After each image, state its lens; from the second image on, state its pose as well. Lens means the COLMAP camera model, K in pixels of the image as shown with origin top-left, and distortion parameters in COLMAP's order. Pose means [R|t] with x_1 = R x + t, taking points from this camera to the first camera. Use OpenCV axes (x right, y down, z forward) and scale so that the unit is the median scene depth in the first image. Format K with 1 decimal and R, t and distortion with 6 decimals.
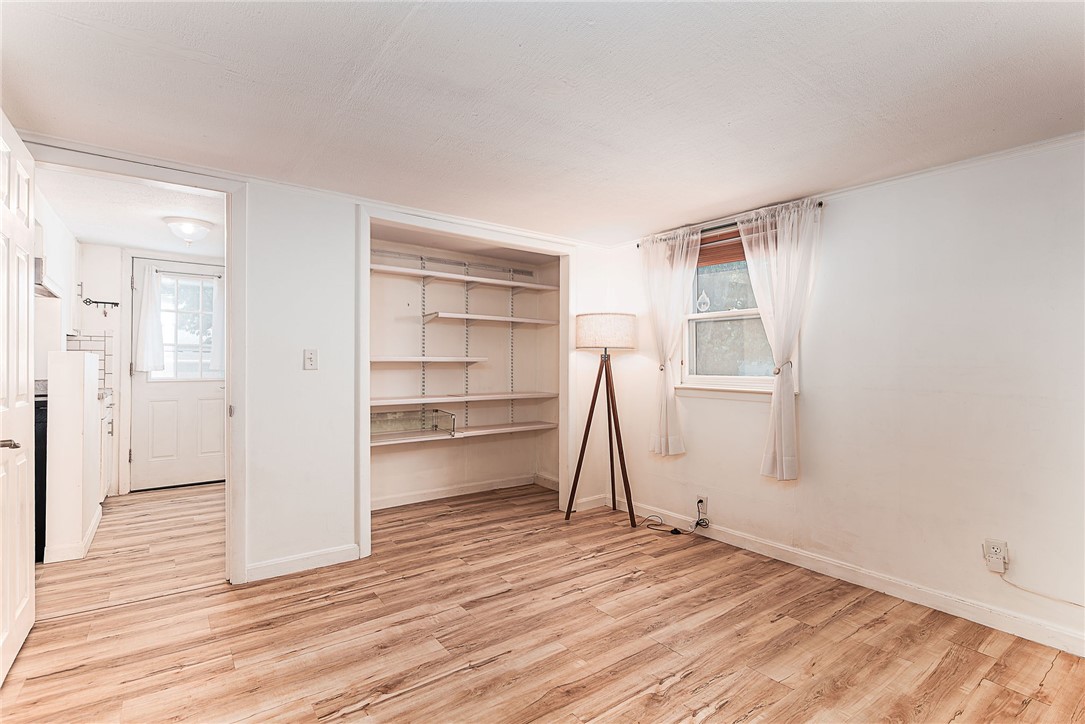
lens RADIAL K [[508.1, 0, 540.9], [0, 508.1, 357.9], [0, 0, 1]] dist [0.011014, -0.000083]
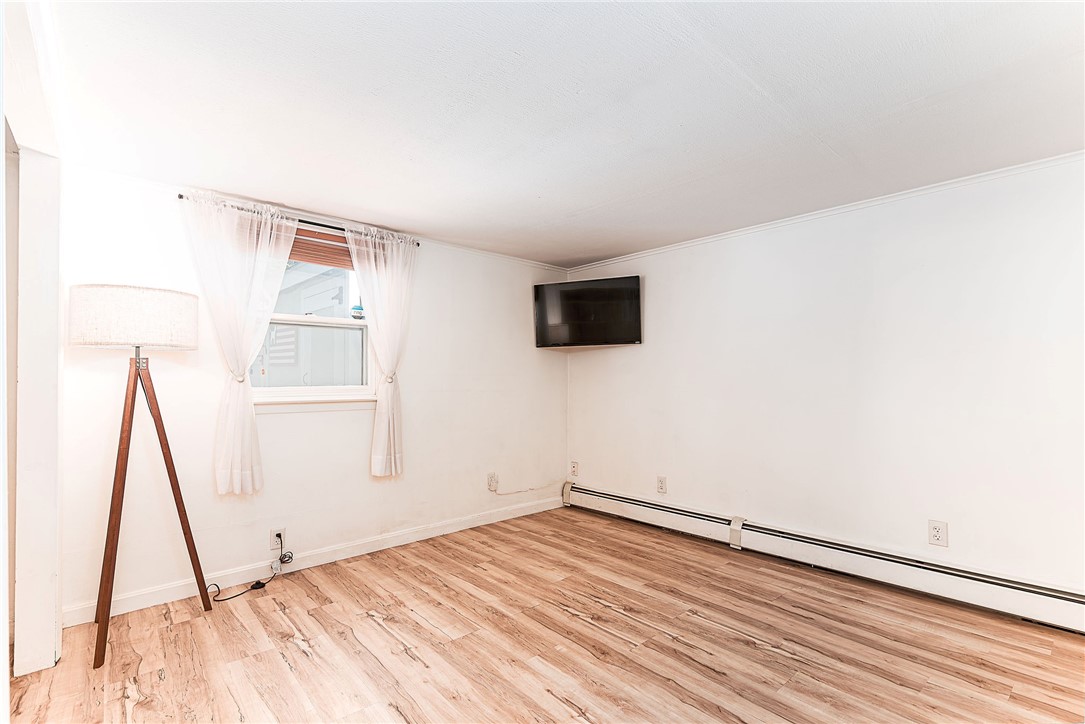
lens RADIAL K [[508.1, 0, 542.0], [0, 508.1, 370.3], [0, 0, 1]] dist [0.011014, -0.000083]
pose [[-0.079119, -0.001642, 0.996864, -0.659168], [-0.015565, 0.999879, 0.000412, 0.000001], [-0.996744, -0.015483, -0.079135, 0.738361]]
